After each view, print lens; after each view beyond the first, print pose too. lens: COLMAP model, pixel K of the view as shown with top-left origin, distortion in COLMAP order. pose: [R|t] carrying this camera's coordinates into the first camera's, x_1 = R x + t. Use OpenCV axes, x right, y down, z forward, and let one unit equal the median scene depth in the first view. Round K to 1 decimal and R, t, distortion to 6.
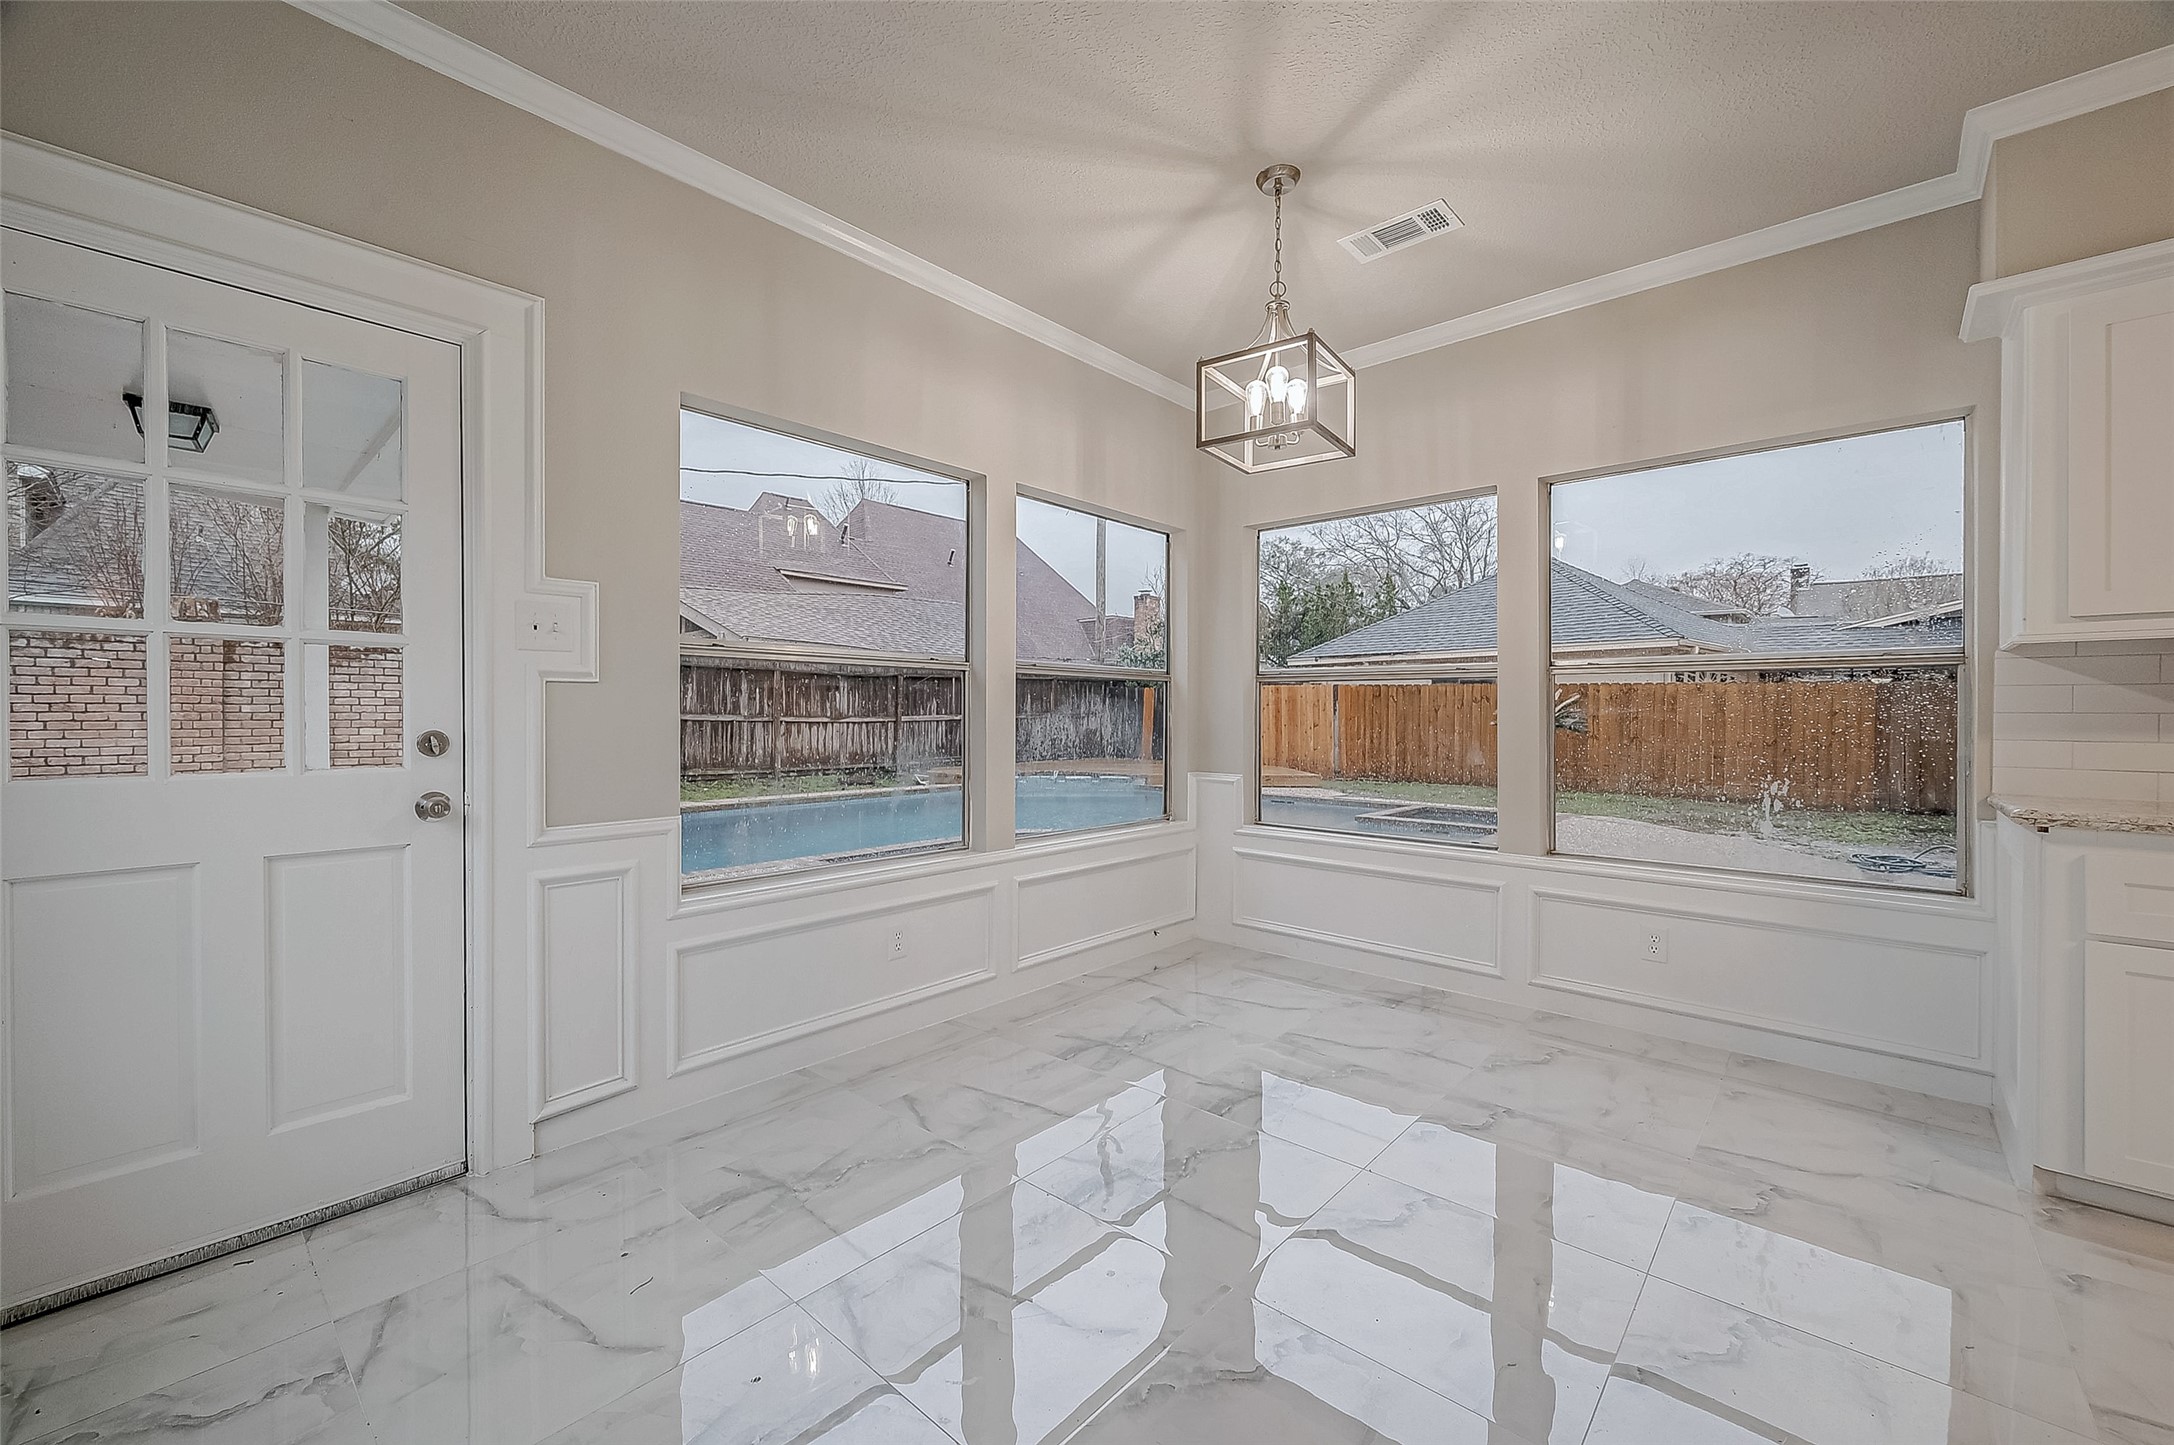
lens RADIAL K [[877.5, 0, 1072.1], [0, 877.5, 709.6], [0, 0, 1]] dist [-0.000024, 0.000451]
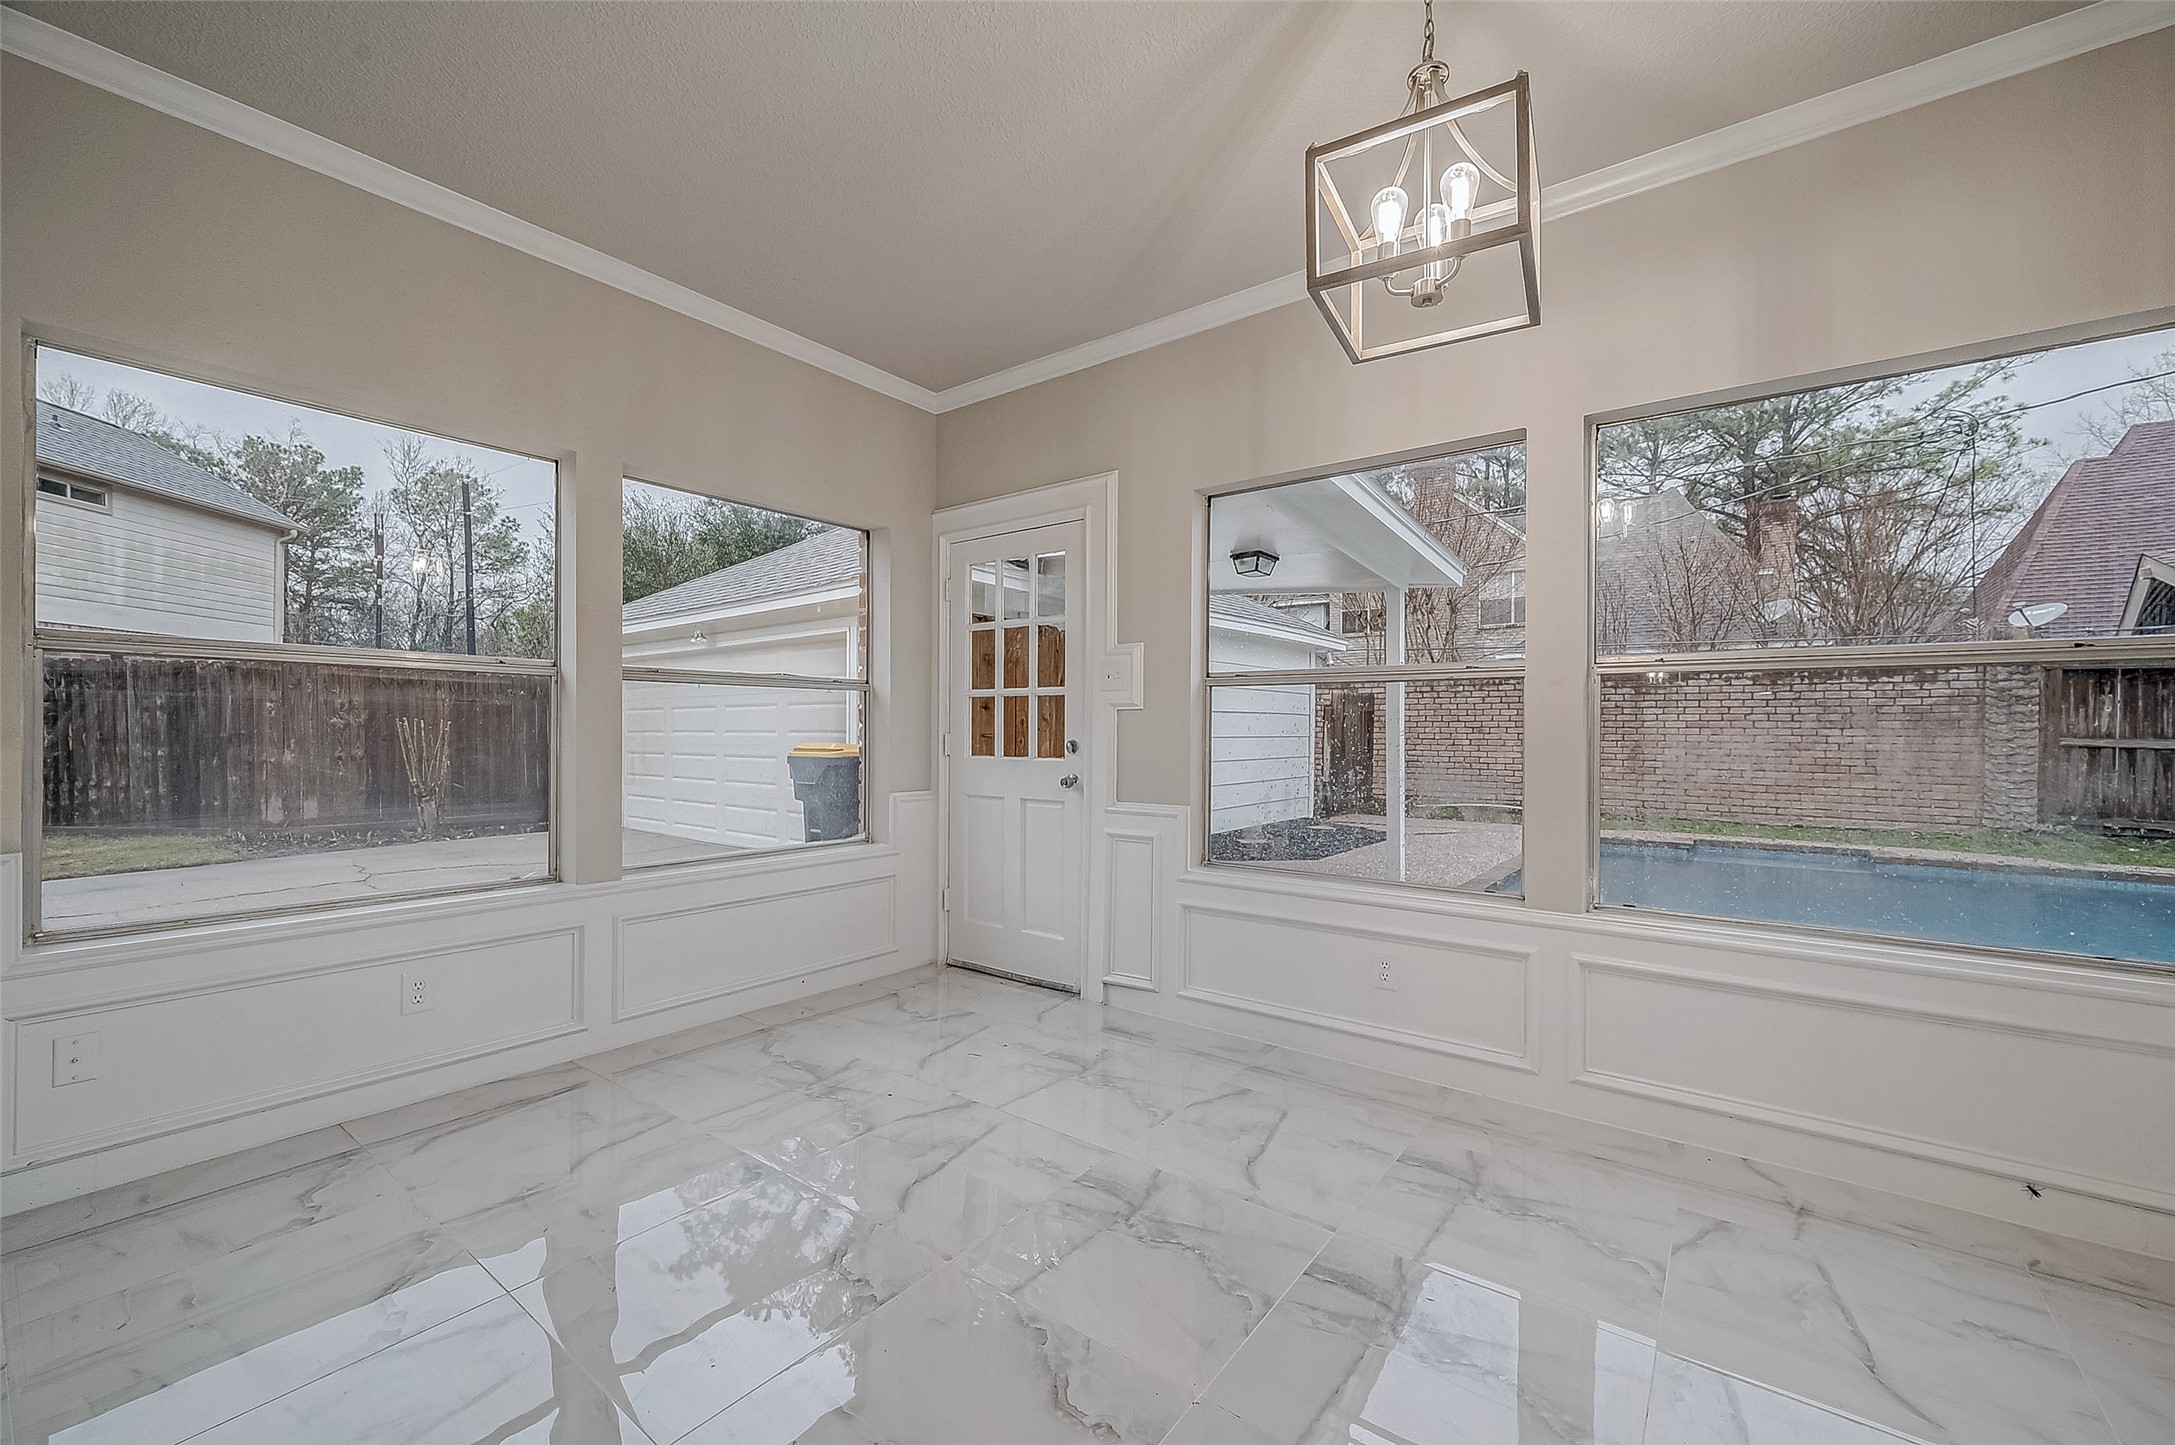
lens RADIAL K [[877.9, 0, 1109.4], [0, 877.9, 728.4], [0, 0, 1]] dist [-0.000024, 0.000451]
pose [[0.086012, -0.006529, -0.996273, 0.788077], [-0.000303, 0.999978, -0.006580, 0.010164], [0.996294, 0.000868, 0.086008, 0.684164]]
